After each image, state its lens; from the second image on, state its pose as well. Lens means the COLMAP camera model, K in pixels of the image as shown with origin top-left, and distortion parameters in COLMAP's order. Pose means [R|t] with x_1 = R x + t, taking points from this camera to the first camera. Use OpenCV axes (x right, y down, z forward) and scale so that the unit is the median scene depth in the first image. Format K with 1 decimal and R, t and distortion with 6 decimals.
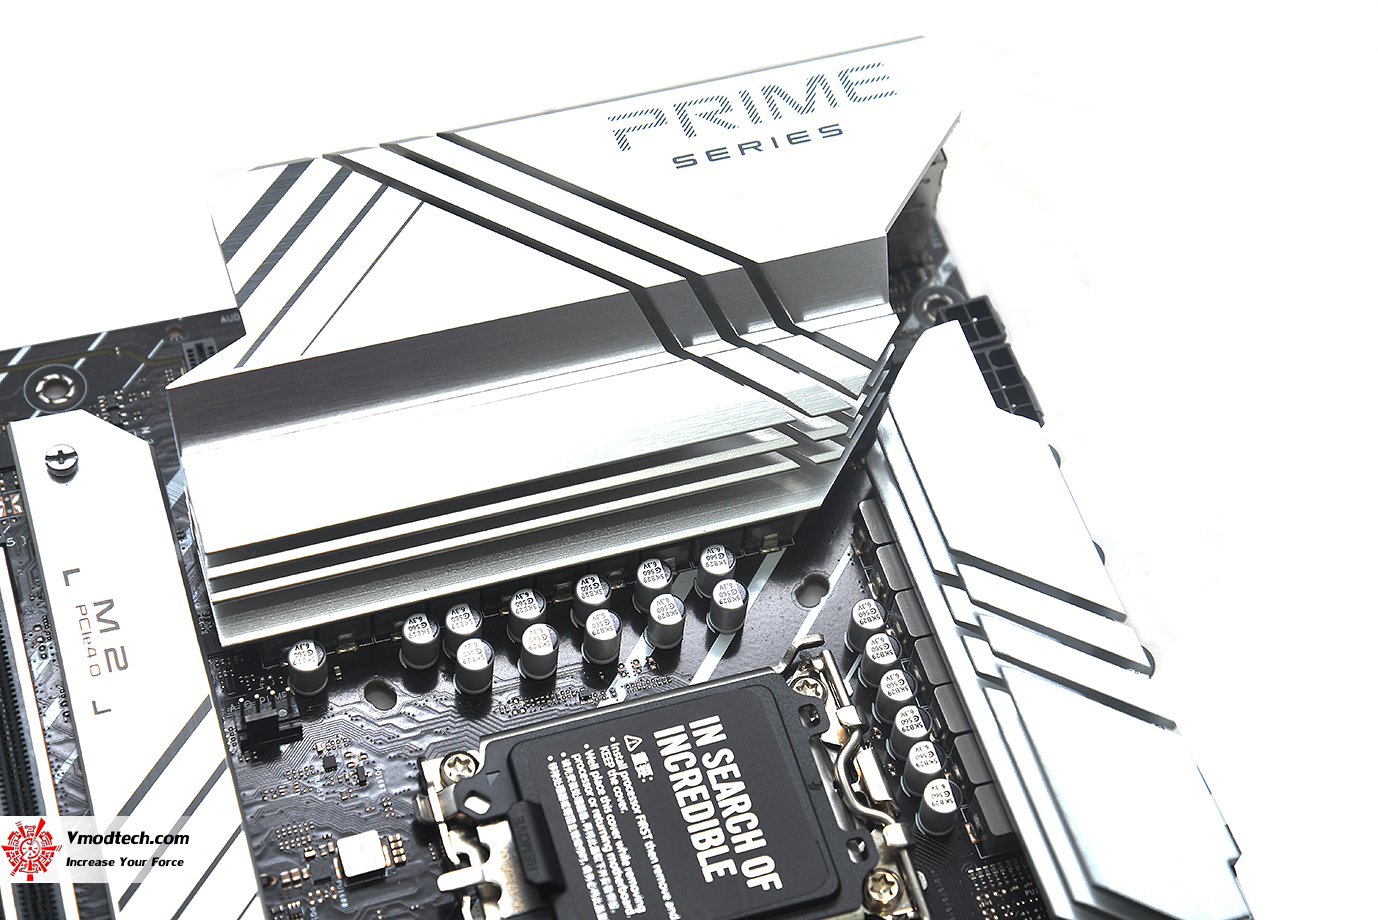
lens RADIAL K [[2760.0, 0, 692.6], [0, 2760.0, 445.3], [0, 0, 1]] dist [0.360724, 0.015676]
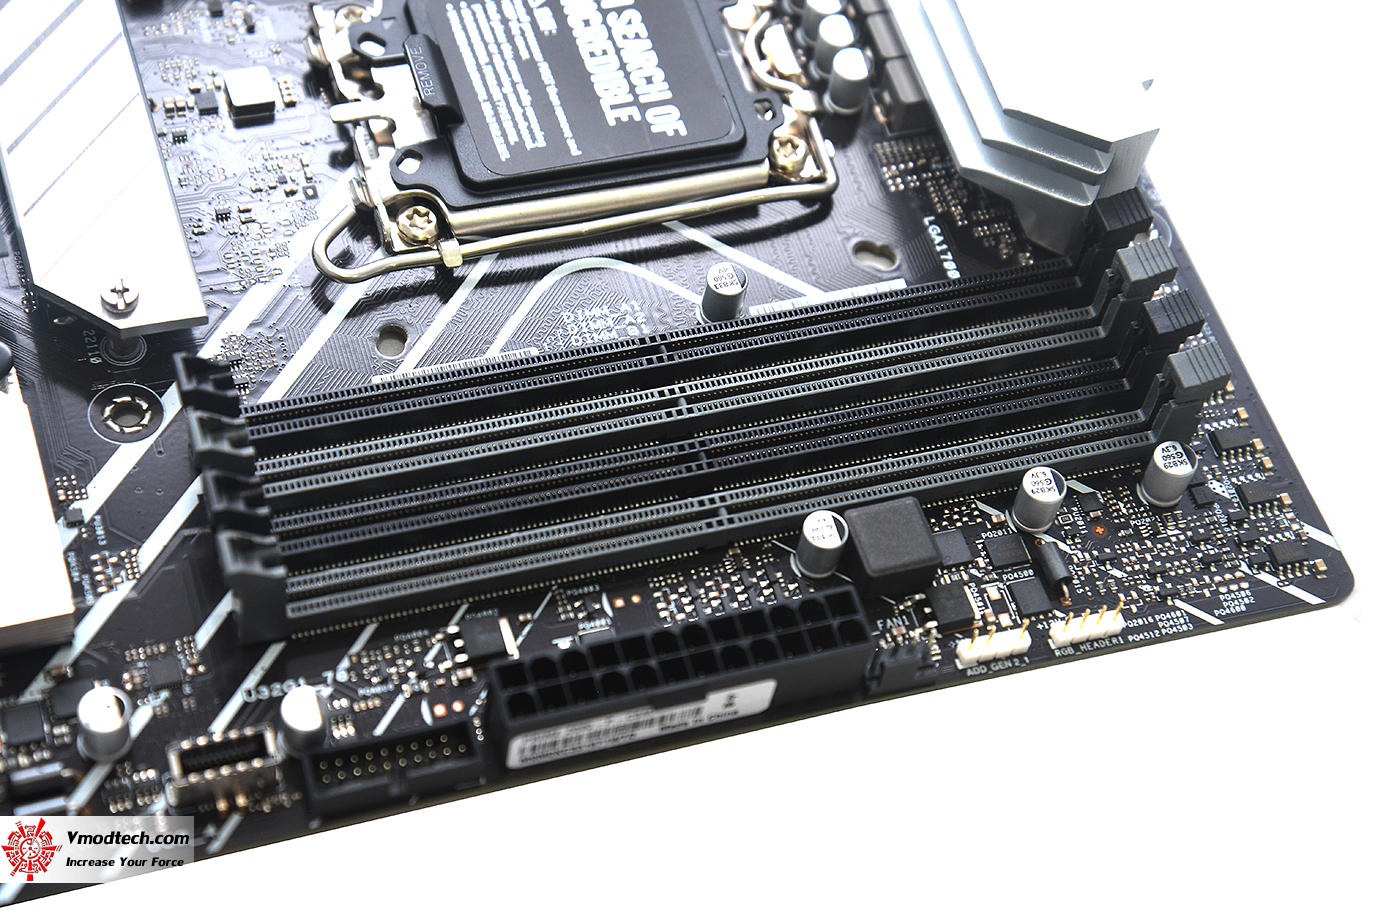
lens RADIAL K [[2760.0, 0, 692.6], [0, 2760.0, 445.3], [0, 0, 1]] dist [0.360724, 0.015676]
pose [[0.998474, 0.033260, 0.044095, -0.004873], [-0.033203, 0.999447, -0.002037, 0.266141], [-0.044138, 0.000570, 0.999025, 0.031293]]
